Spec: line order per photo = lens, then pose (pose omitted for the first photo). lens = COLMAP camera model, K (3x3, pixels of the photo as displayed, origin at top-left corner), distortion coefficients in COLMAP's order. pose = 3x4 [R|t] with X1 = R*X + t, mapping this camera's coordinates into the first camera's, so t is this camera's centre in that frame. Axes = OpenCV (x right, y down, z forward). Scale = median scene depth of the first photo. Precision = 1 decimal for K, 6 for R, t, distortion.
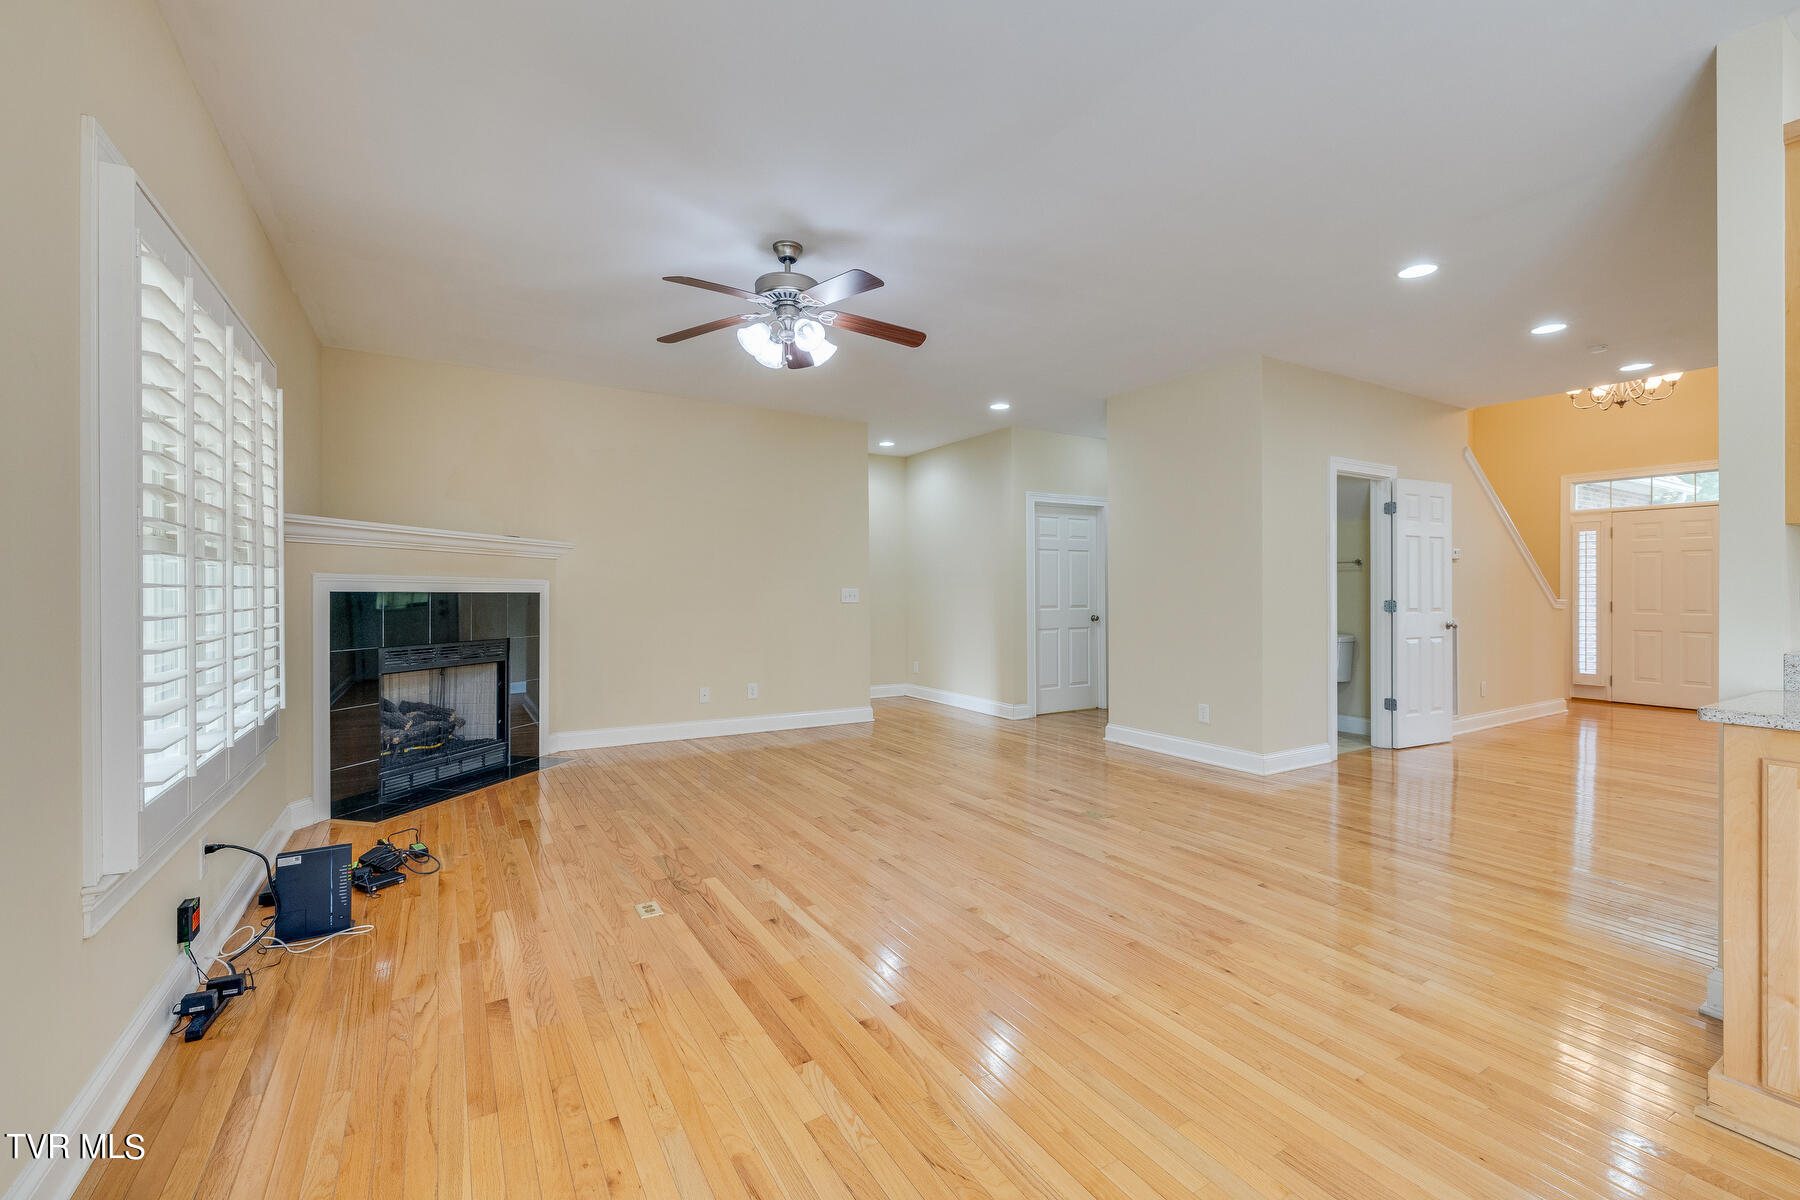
lens RADIAL K [[755.1, 0, 902.1], [0, 755.1, 590.3], [0, 0, 1]] dist [0.000661, 0.000043]
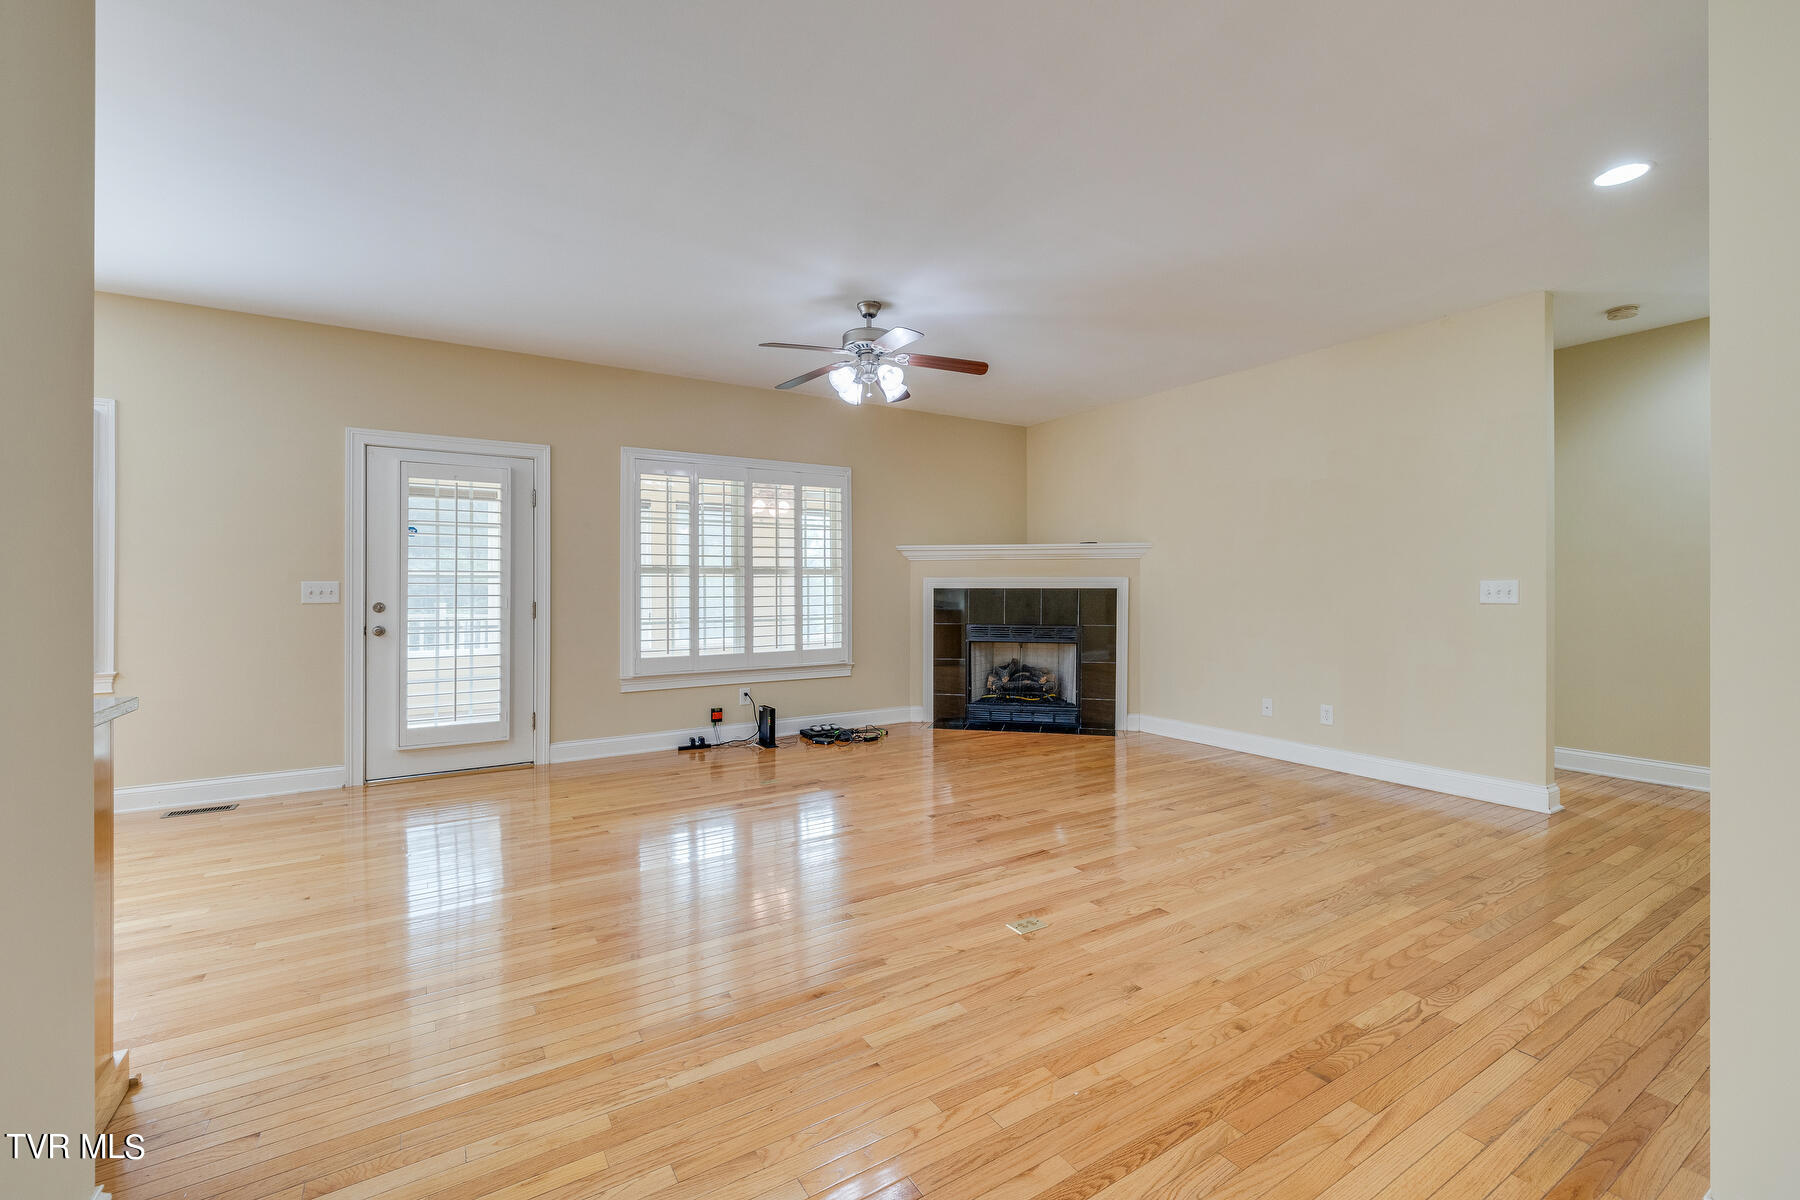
lens RADIAL K [[755.1, 0, 902.1], [0, 755.1, 590.3], [0, 0, 1]] dist [0.000661, 0.000043]
pose [[0.009740, -0.000868, -0.999952, 0.882403], [0.003976, 0.999992, -0.000829, 0.006952], [0.999945, -0.003968, 0.009743, 0.861447]]
